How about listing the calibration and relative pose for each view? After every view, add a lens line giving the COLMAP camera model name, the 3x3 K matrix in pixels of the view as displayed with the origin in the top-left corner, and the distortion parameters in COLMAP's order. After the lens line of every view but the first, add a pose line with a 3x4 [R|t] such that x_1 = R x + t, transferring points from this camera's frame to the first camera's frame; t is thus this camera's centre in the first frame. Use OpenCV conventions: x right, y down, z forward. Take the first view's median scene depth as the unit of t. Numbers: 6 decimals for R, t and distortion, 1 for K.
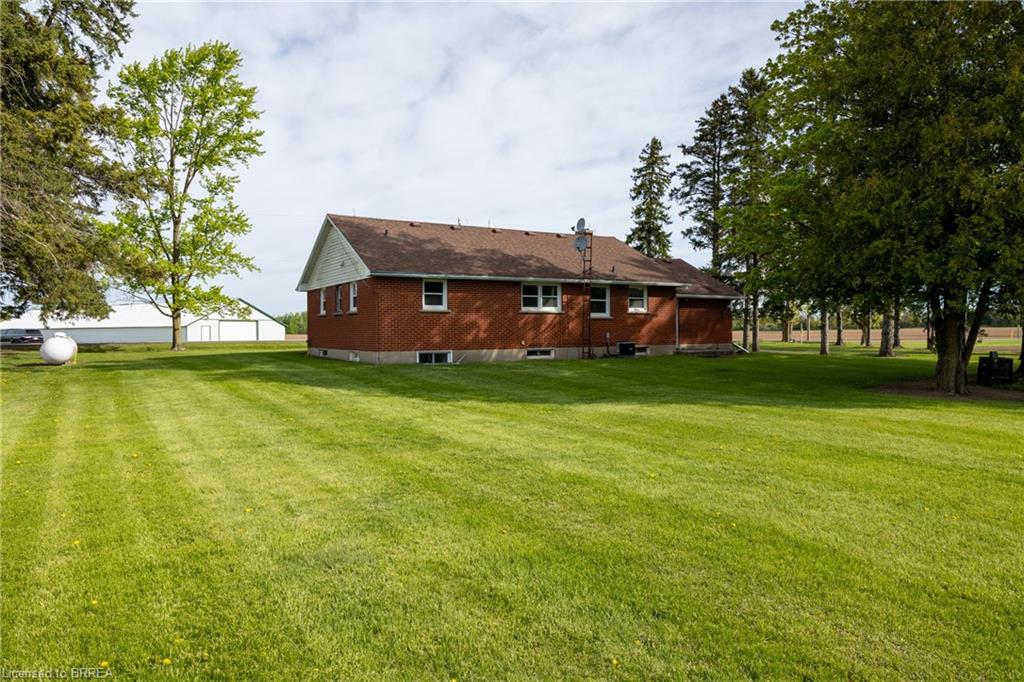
lens RADIAL K [[699.0, 0, 515.0], [0, 699.0, 333.6], [0, 0, 1]] dist [0.008515, 0.001970]
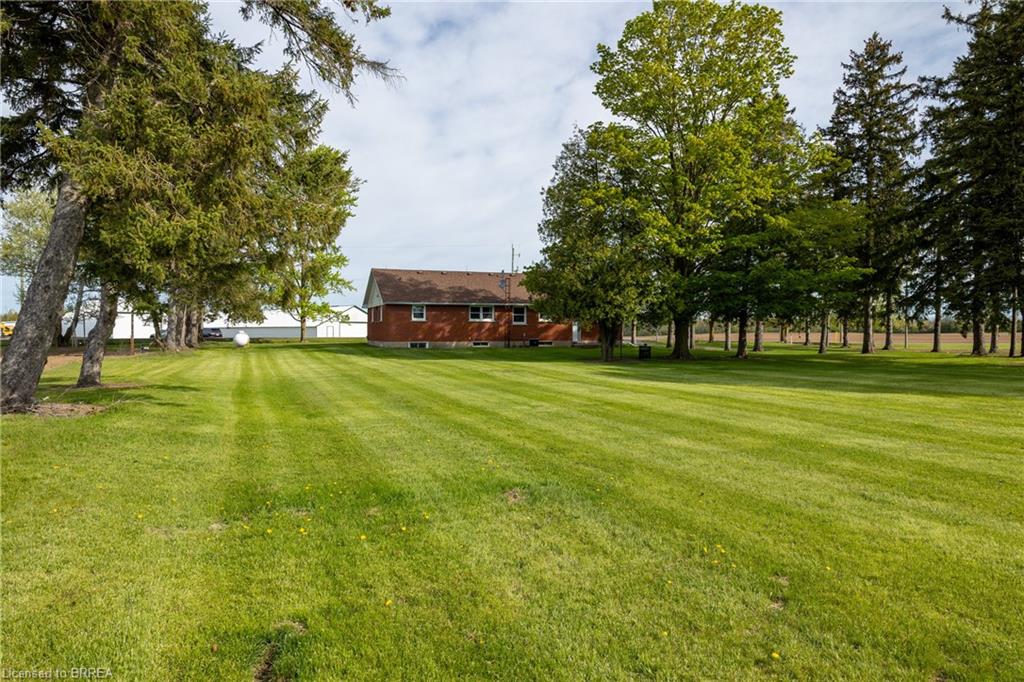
lens RADIAL K [[699.0, 0, 510.0], [0, 699.0, 344.2], [0, 0, 1]] dist [0.008515, 0.001970]
pose [[0.982903, 0.010875, -0.183801, 0.434608], [-0.008095, 0.999841, 0.015869, -0.001544], [0.183944, -0.014110, 0.982835, -0.760104]]
